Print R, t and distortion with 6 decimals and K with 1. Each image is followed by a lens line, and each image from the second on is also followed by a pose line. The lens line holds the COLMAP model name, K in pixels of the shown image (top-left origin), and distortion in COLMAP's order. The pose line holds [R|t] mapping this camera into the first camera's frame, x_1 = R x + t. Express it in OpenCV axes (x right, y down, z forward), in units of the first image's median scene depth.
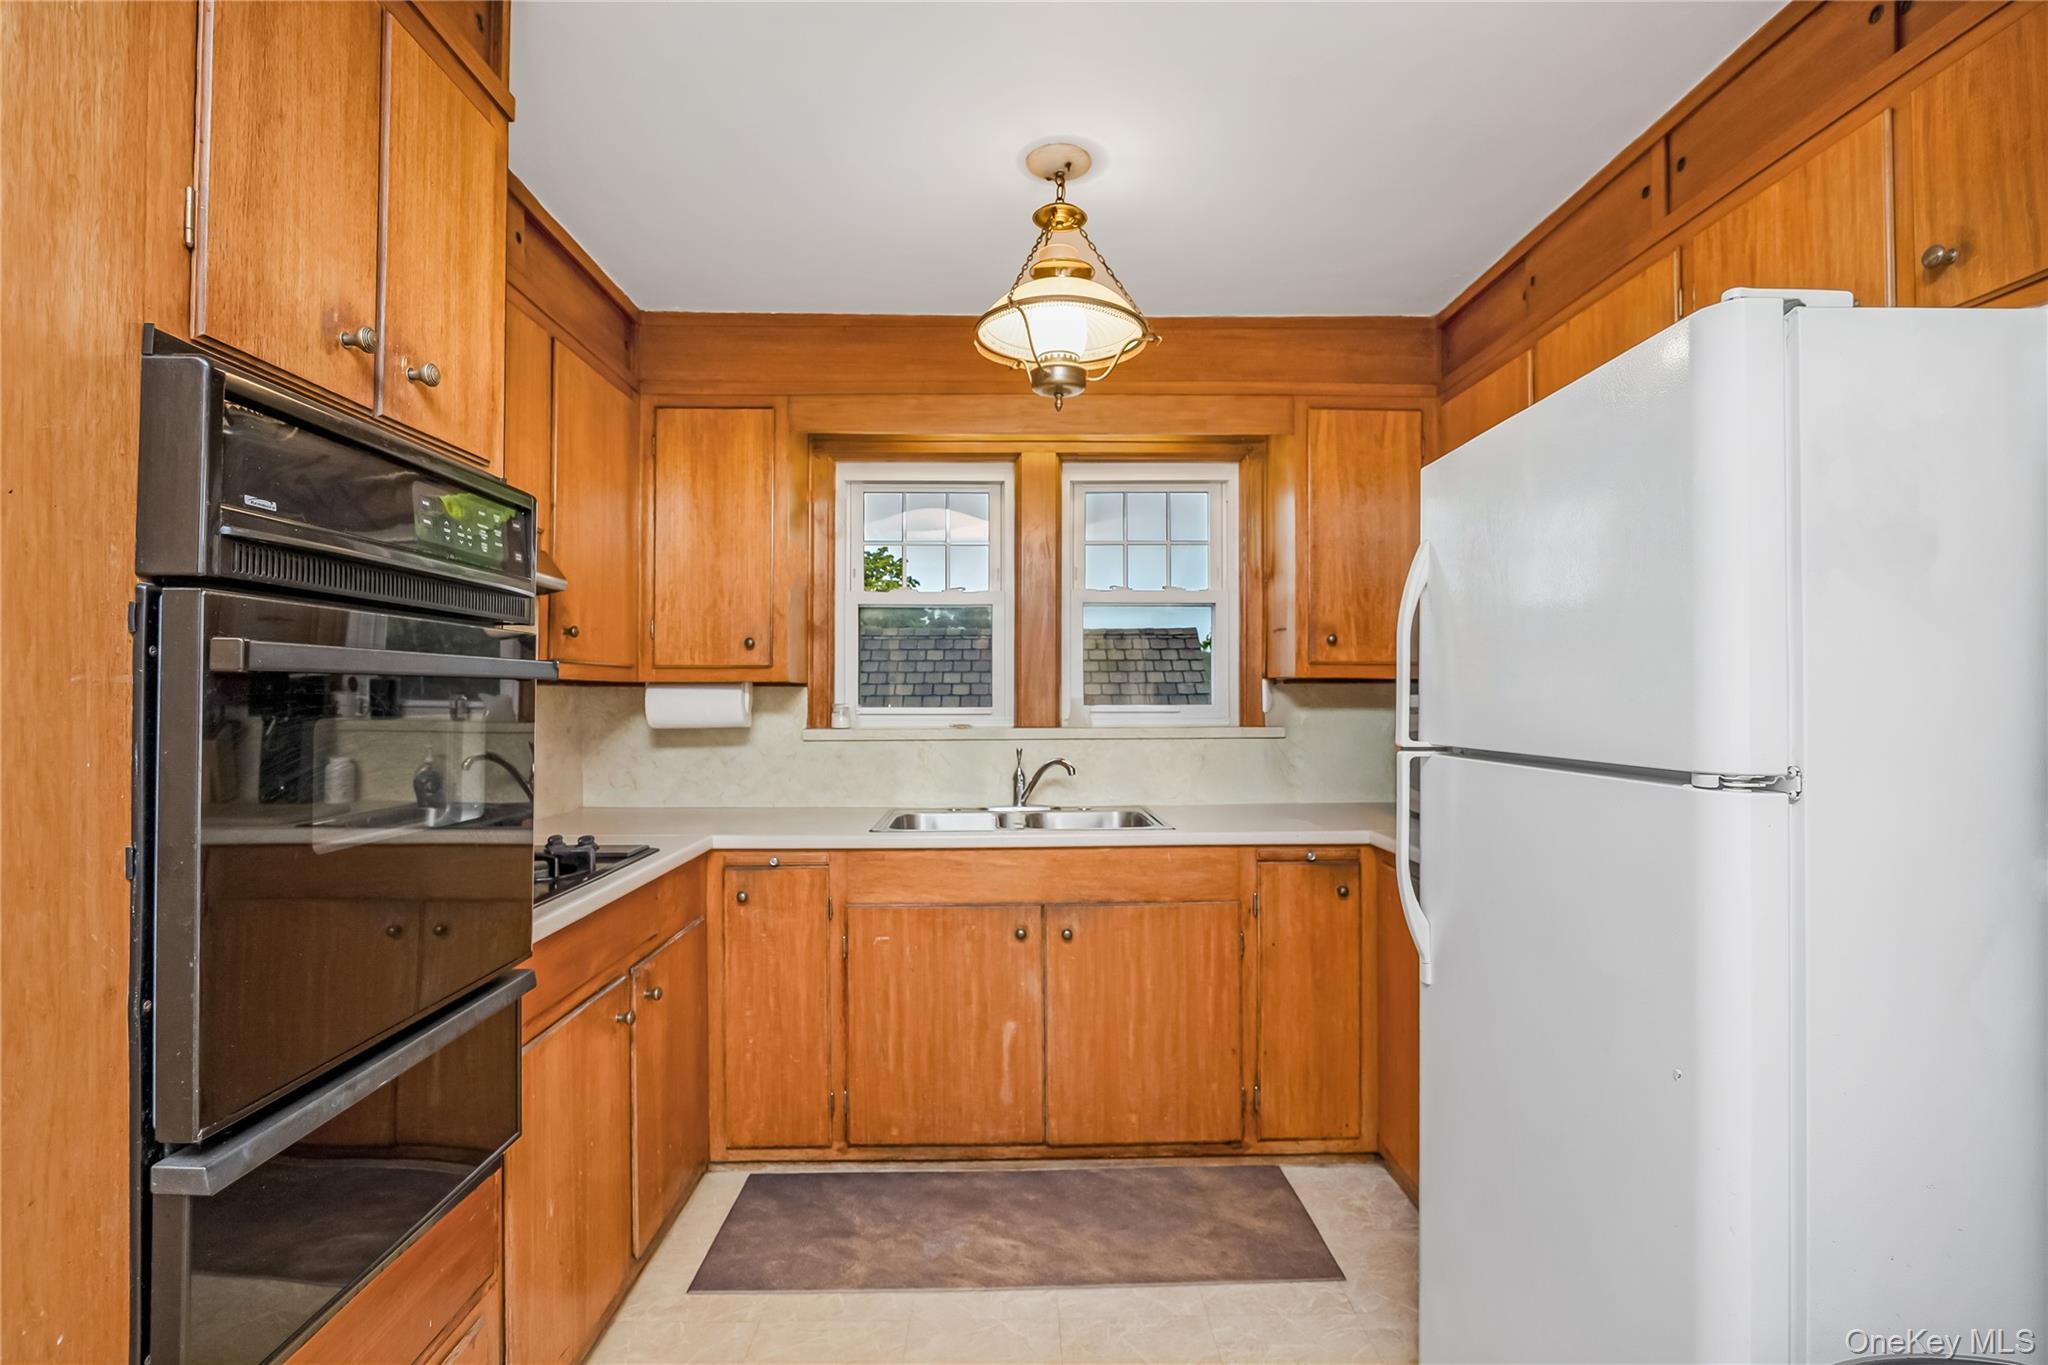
lens RADIAL K [[977.9, 0, 1023.9], [0, 977.9, 682.7], [0, 0, 1]] dist [-0.014872, 0.000044]
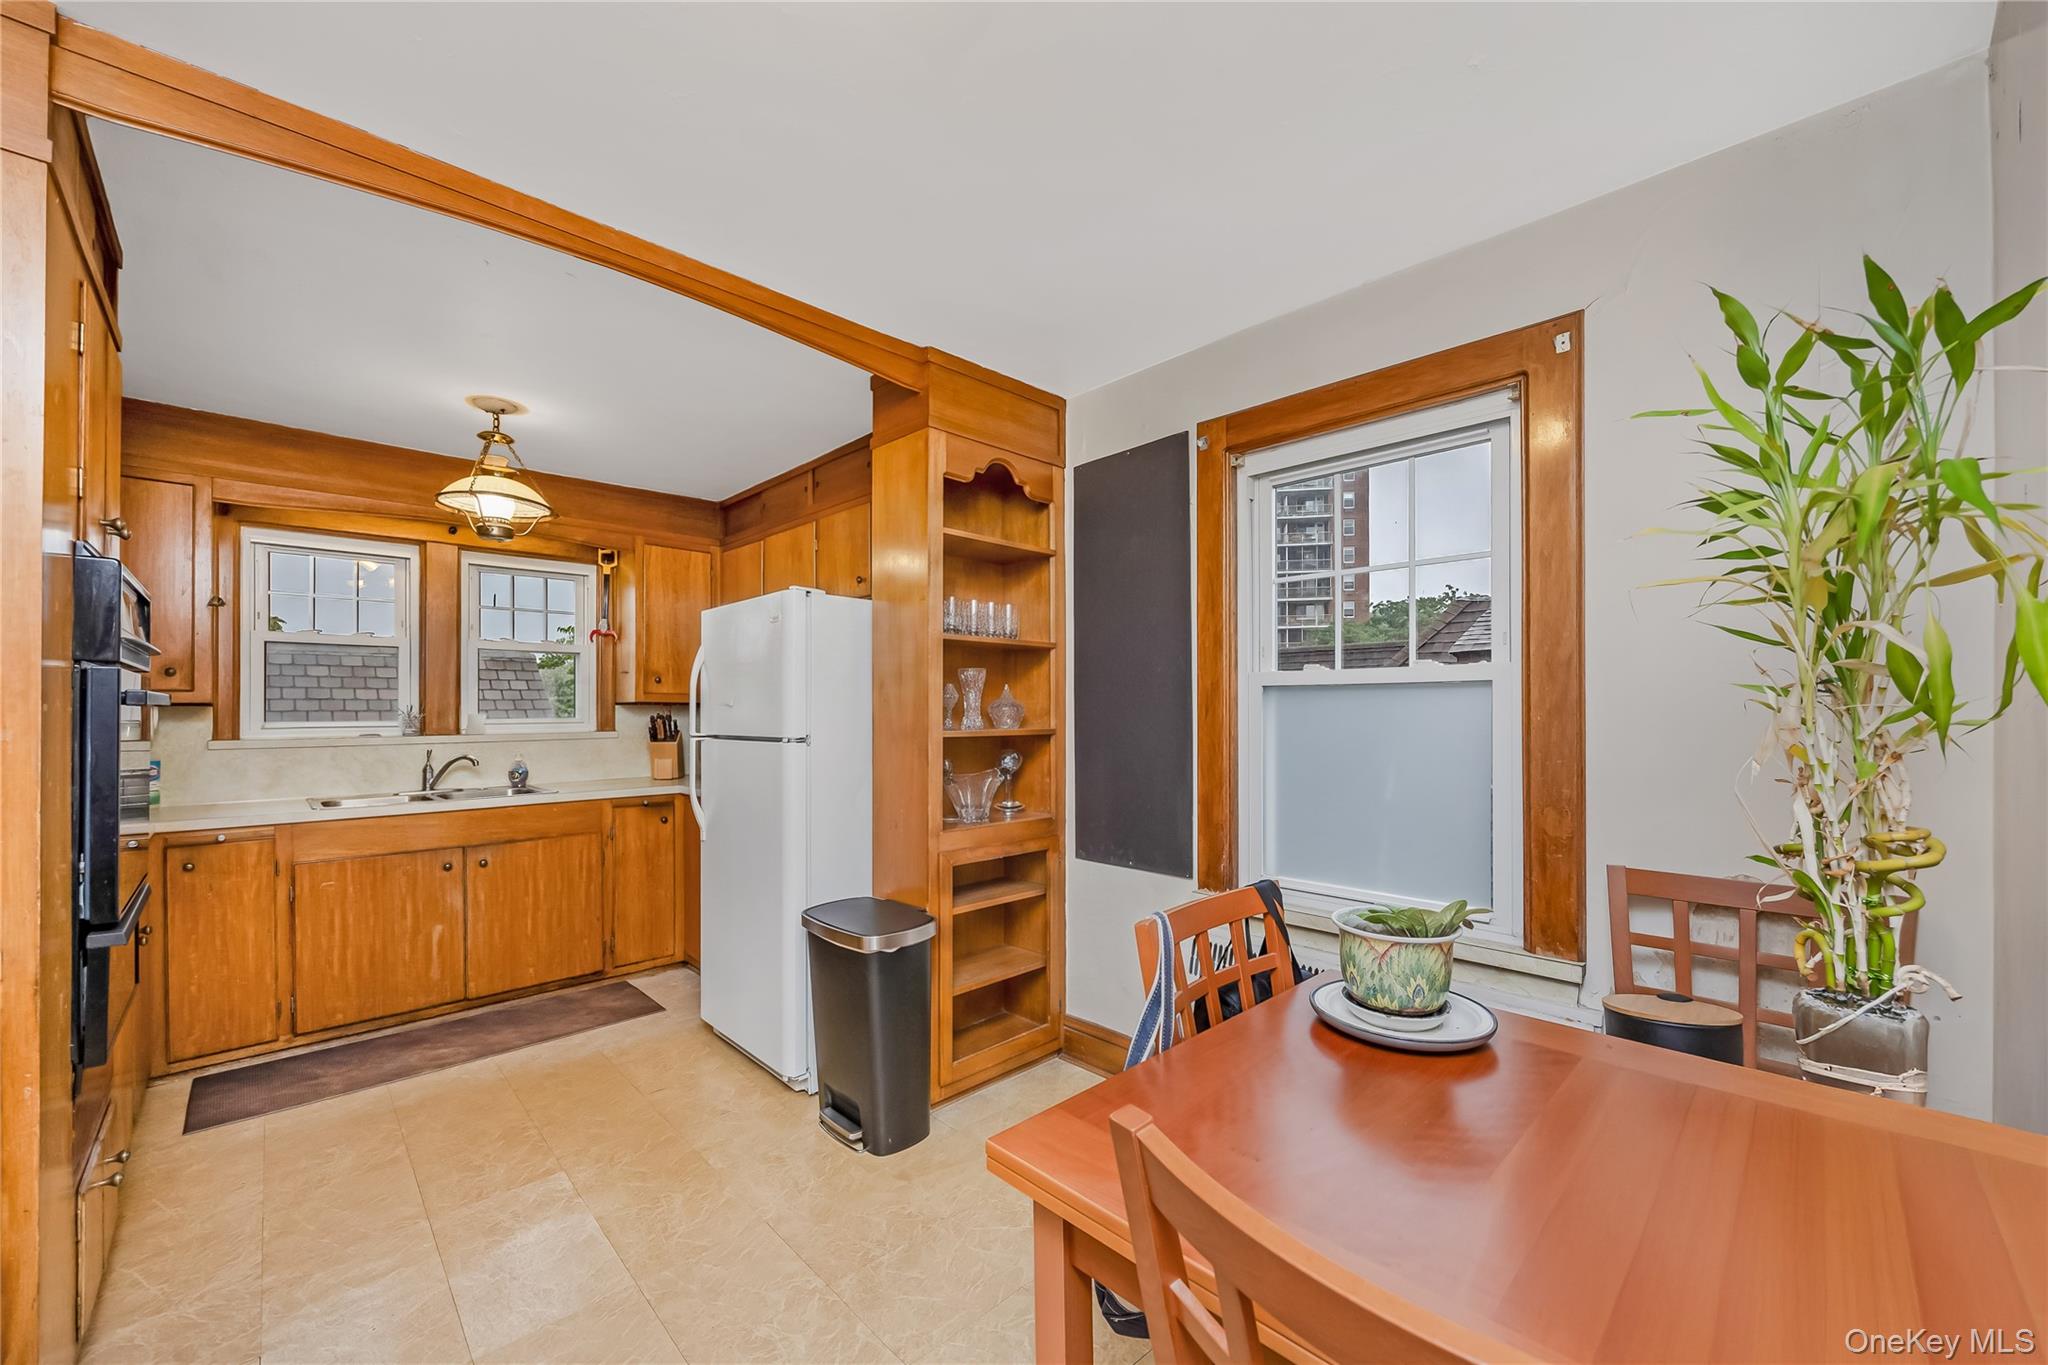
lens RADIAL K [[791.3, 0, 1021.1], [0, 791.3, 708.9], [0, 0, 1]] dist [-0.002438, -0.000233]
pose [[0.740106, -0.000810, 0.672489, -0.170698], [-0.006726, 0.999940, 0.008607, -0.009885], [-0.672456, -0.010894, 0.740057, -0.531429]]
